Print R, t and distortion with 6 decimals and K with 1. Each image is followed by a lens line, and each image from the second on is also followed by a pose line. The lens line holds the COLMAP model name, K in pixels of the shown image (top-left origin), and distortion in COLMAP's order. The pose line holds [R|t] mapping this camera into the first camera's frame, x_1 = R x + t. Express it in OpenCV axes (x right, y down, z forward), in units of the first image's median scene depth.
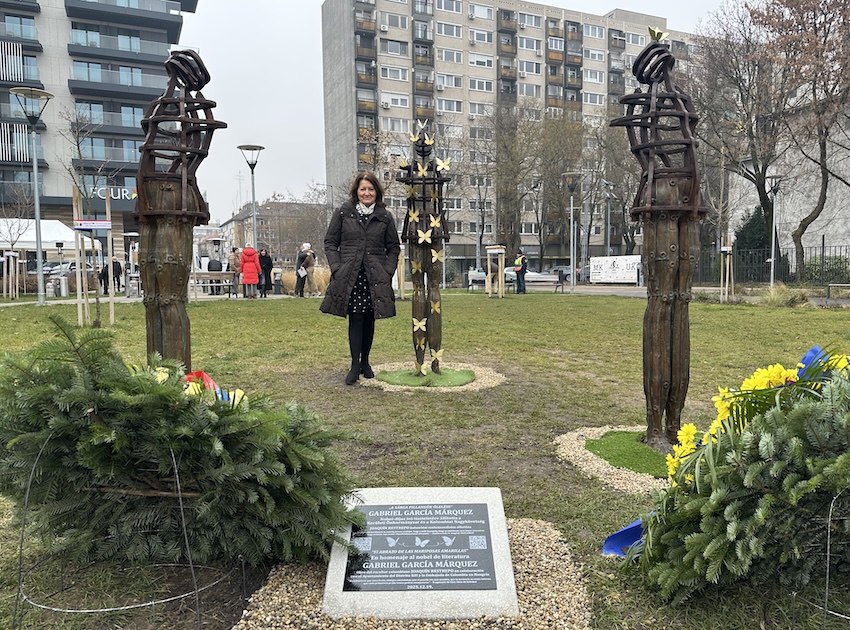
lens RADIAL K [[635.2, 0, 433.1], [0, 635.2, 317.9], [0, 0, 1]] dist [0.069072, -0.083963]
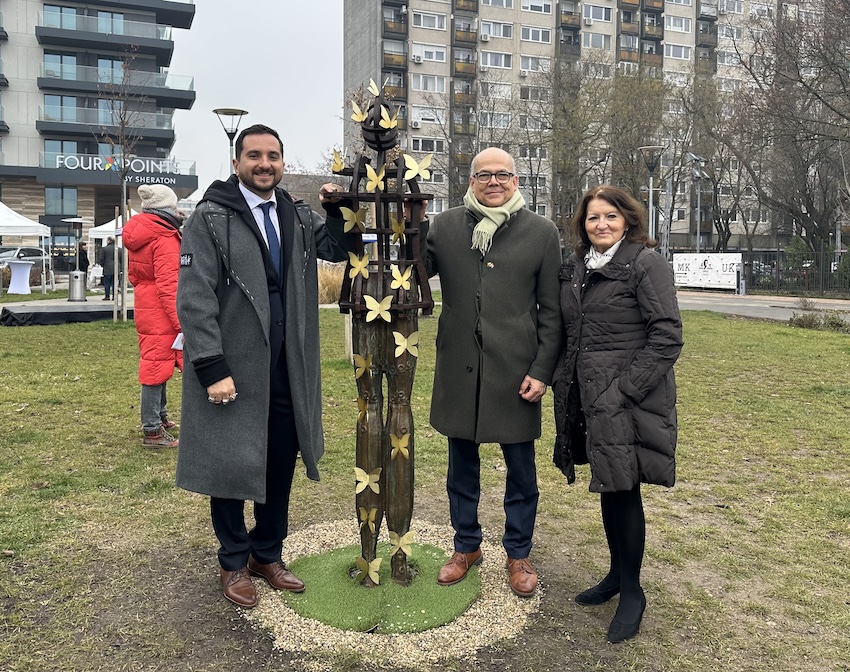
lens RADIAL K [[765.1, 0, 424.0], [0, 765.1, 278.3], [0, 0, 1]] dist [0.117850, -0.166677]
pose [[0.997626, 0.022139, -0.065203, 0.061288], [-0.025048, 0.998711, -0.044143, -0.126255], [0.064142, 0.045671, 0.996895, 0.397558]]
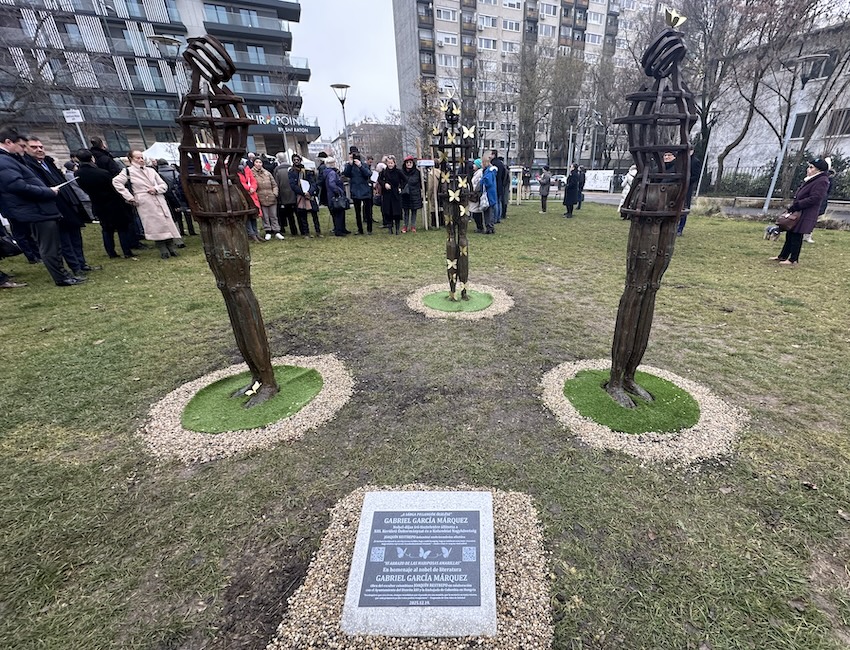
lens RADIAL K [[379.7, 0, 473.2], [0, 379.7, 355.2], [0, 0, 1]] dist [-0.007267, 0.002508]
pose [[0.999972, 0.006936, -0.002975, 0.029253], [-0.005383, 0.931792, 0.362953, -0.106348], [0.005289, -0.362927, 0.931803, 0.170362]]
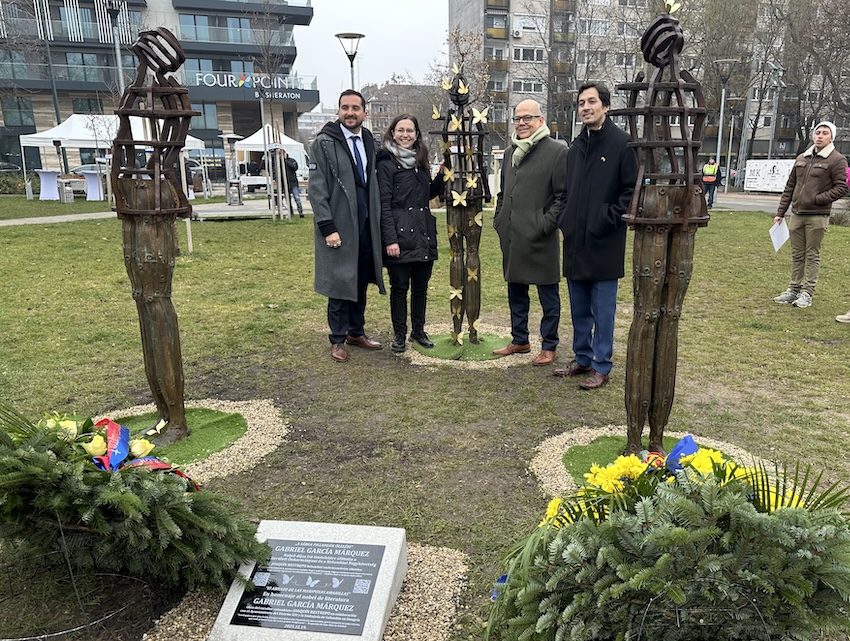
lens RADIAL K [[685.1, 0, 479.1], [0, 685.1, 361.2], [0, 0, 1]] dist [0.066231, -0.077550]
pose [[0.991212, 0.048216, -0.123183, 0.148804], [-0.022172, 0.978590, 0.204621, -0.101529], [0.130412, -0.200091, 0.971059, -0.013888]]
